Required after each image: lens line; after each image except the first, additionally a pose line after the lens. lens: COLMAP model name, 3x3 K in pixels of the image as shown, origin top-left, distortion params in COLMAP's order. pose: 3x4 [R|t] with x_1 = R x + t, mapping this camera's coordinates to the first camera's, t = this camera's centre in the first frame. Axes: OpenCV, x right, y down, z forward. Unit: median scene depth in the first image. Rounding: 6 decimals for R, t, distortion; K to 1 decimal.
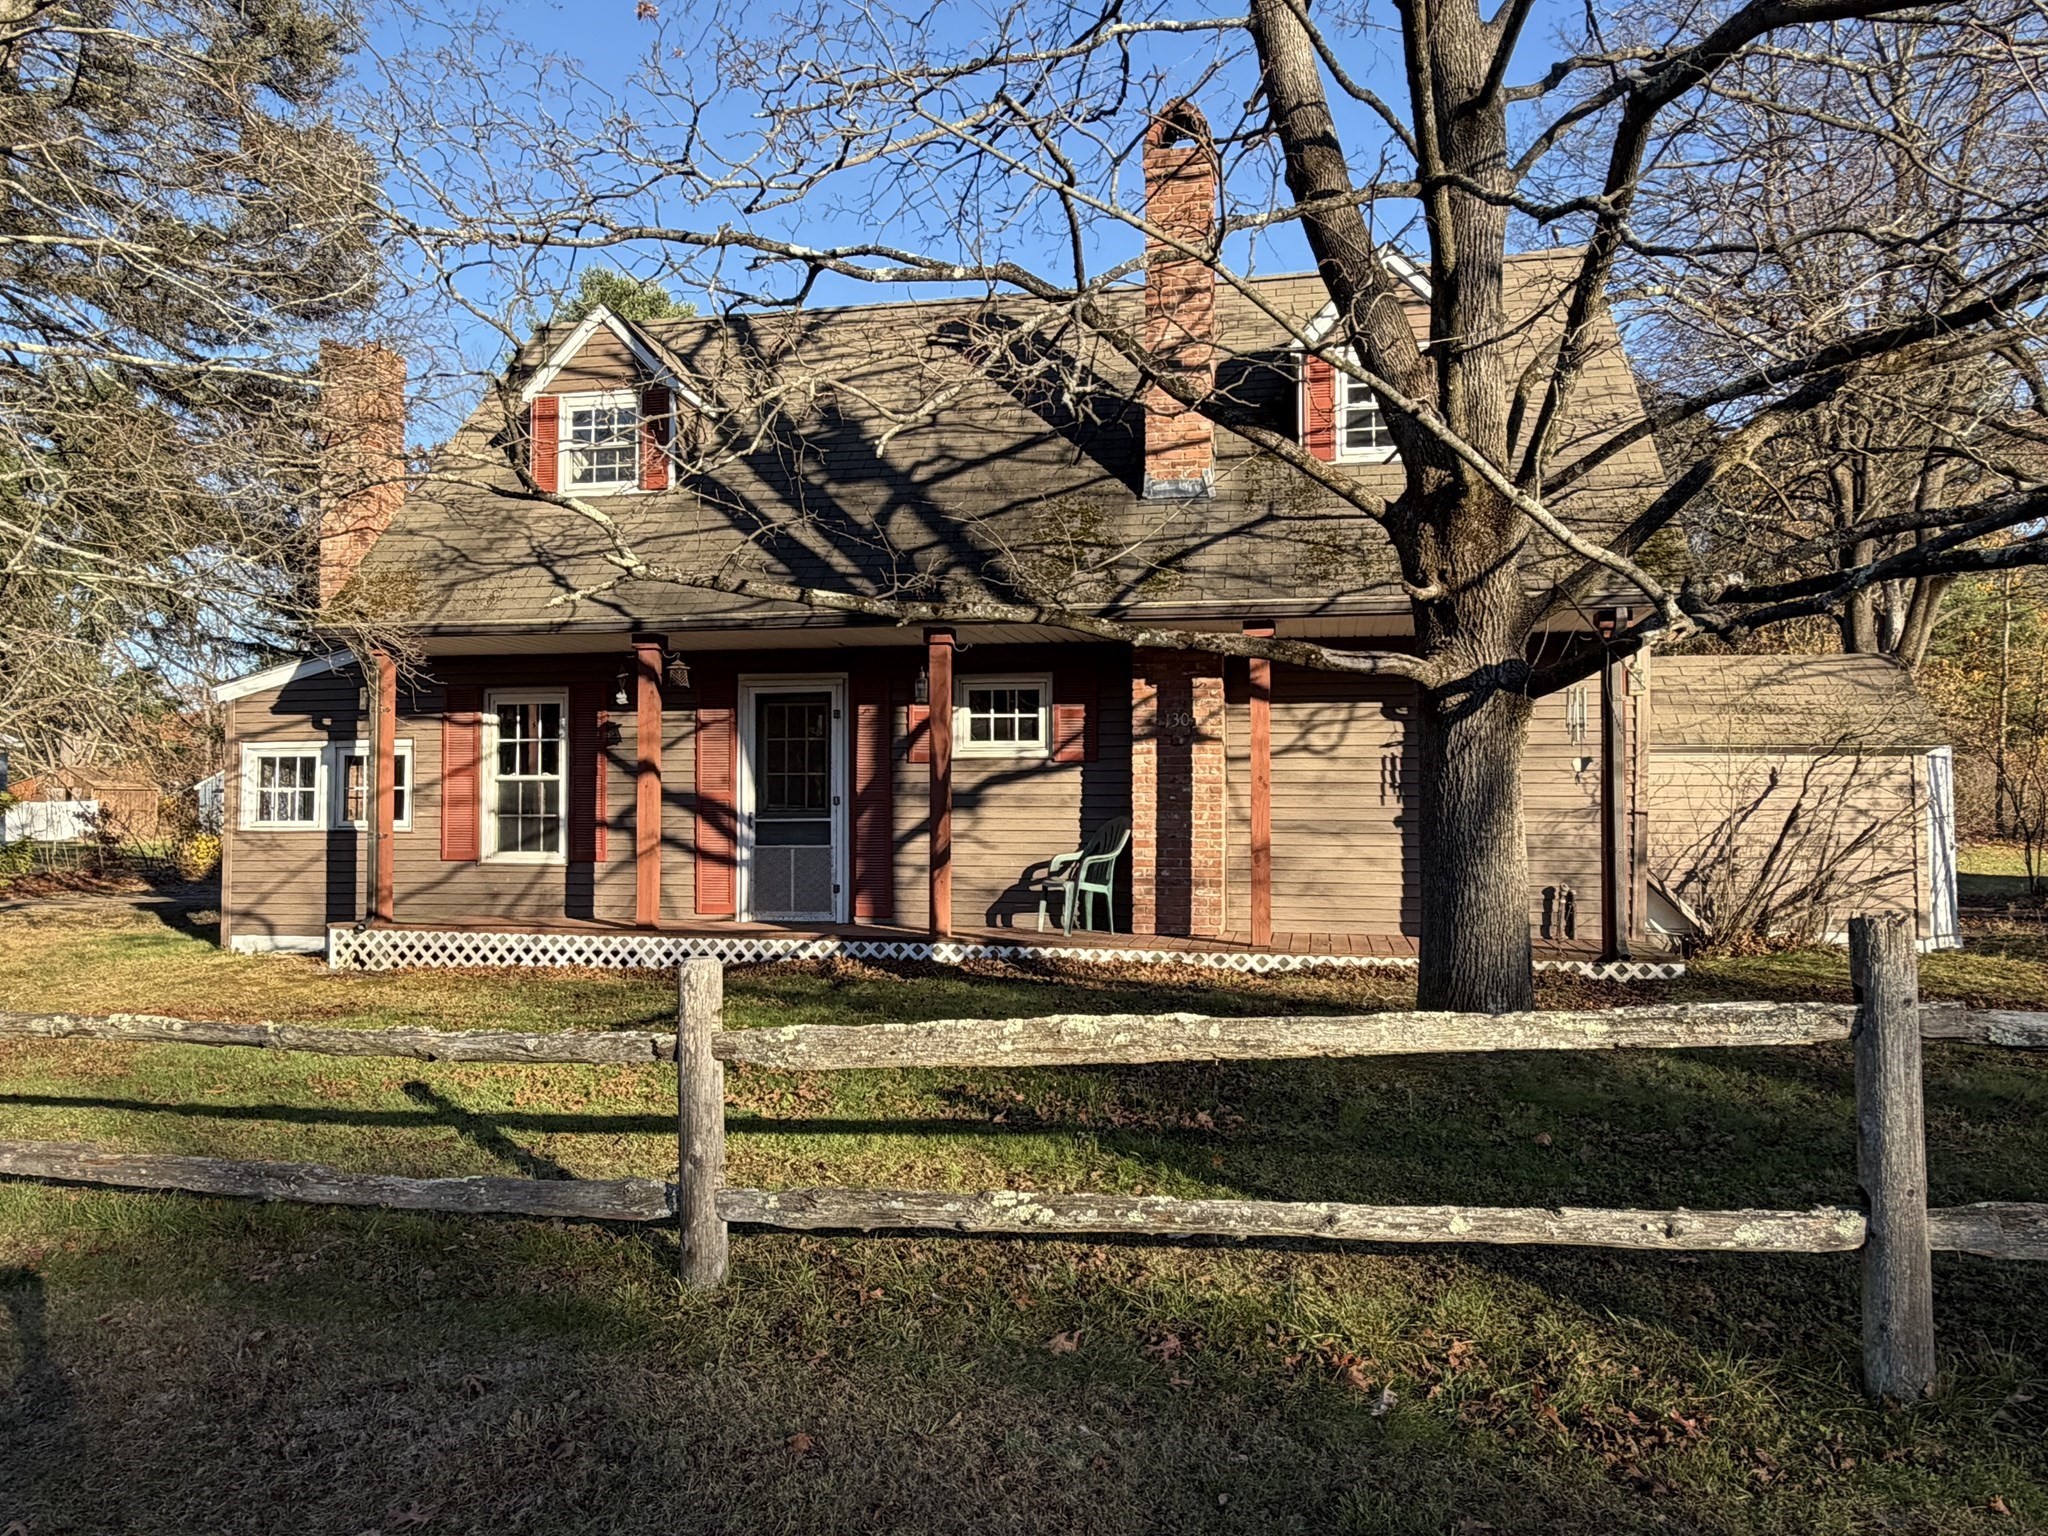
lens RADIAL K [[1450.4, 0, 1022.8], [0, 1450.4, 768.1], [0, 0, 1]] dist [-0.004543, 0.000485]
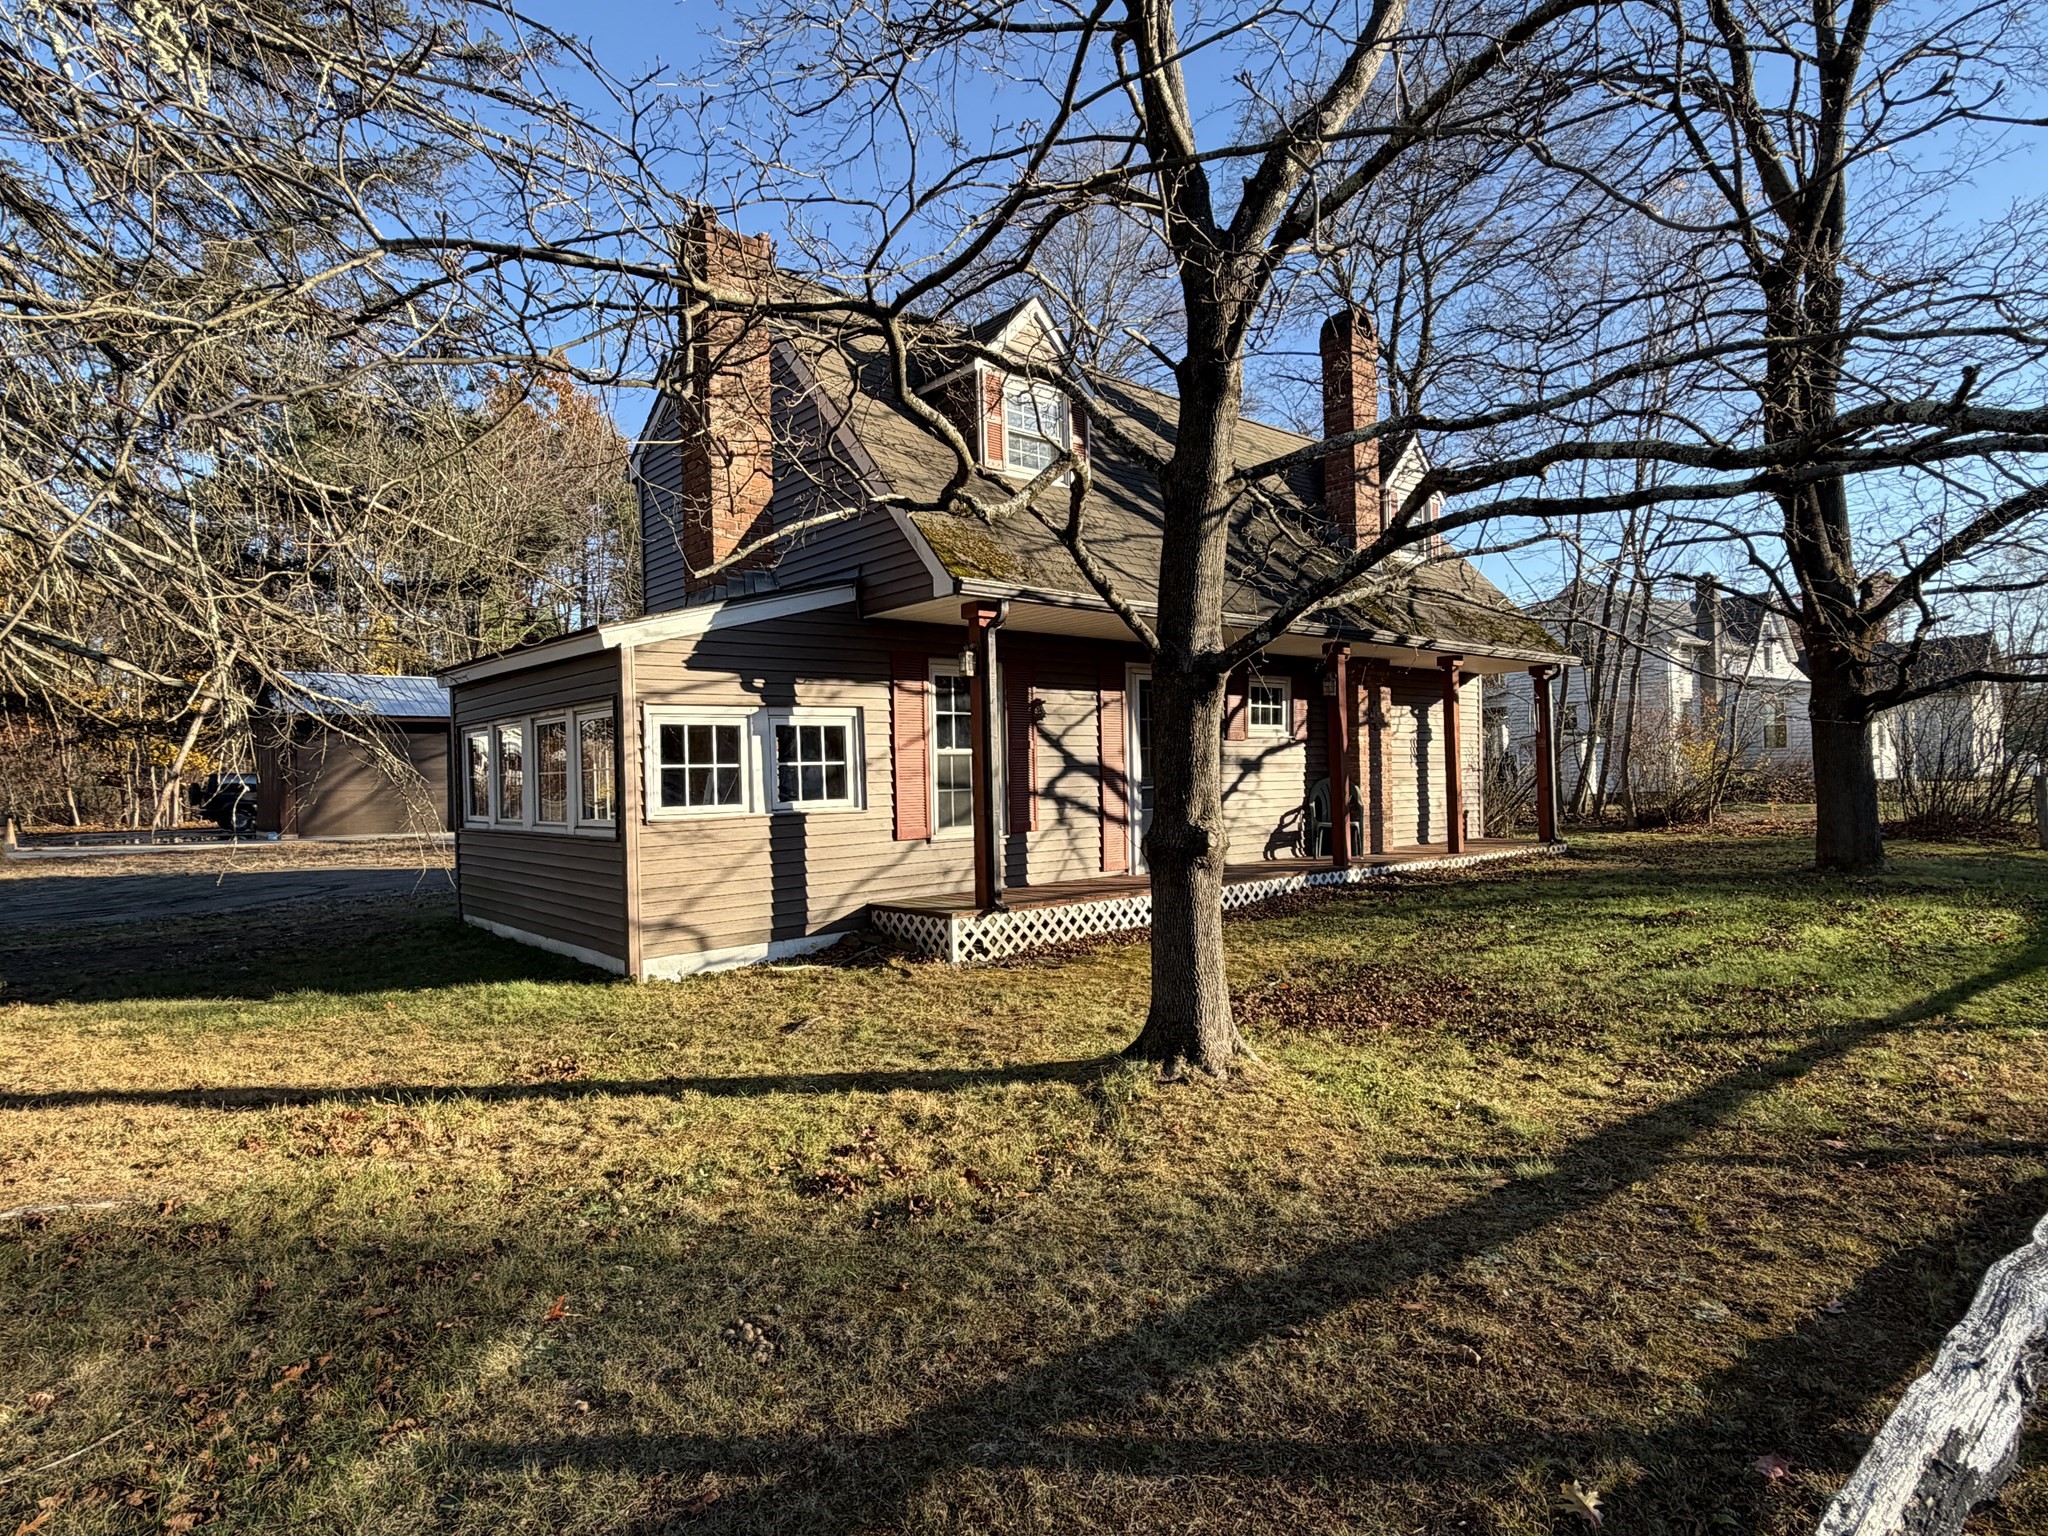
lens RADIAL K [[1100.9, 0, 1023.2], [0, 1100.9, 764.8], [0, 0, 1]] dist [0.000980, 0.000013]
pose [[0.604213, -0.010246, 0.796757, -0.954055], [-0.006904, 0.999812, 0.018092, 0.002539], [-0.796793, -0.016432, 0.604029, 0.533301]]
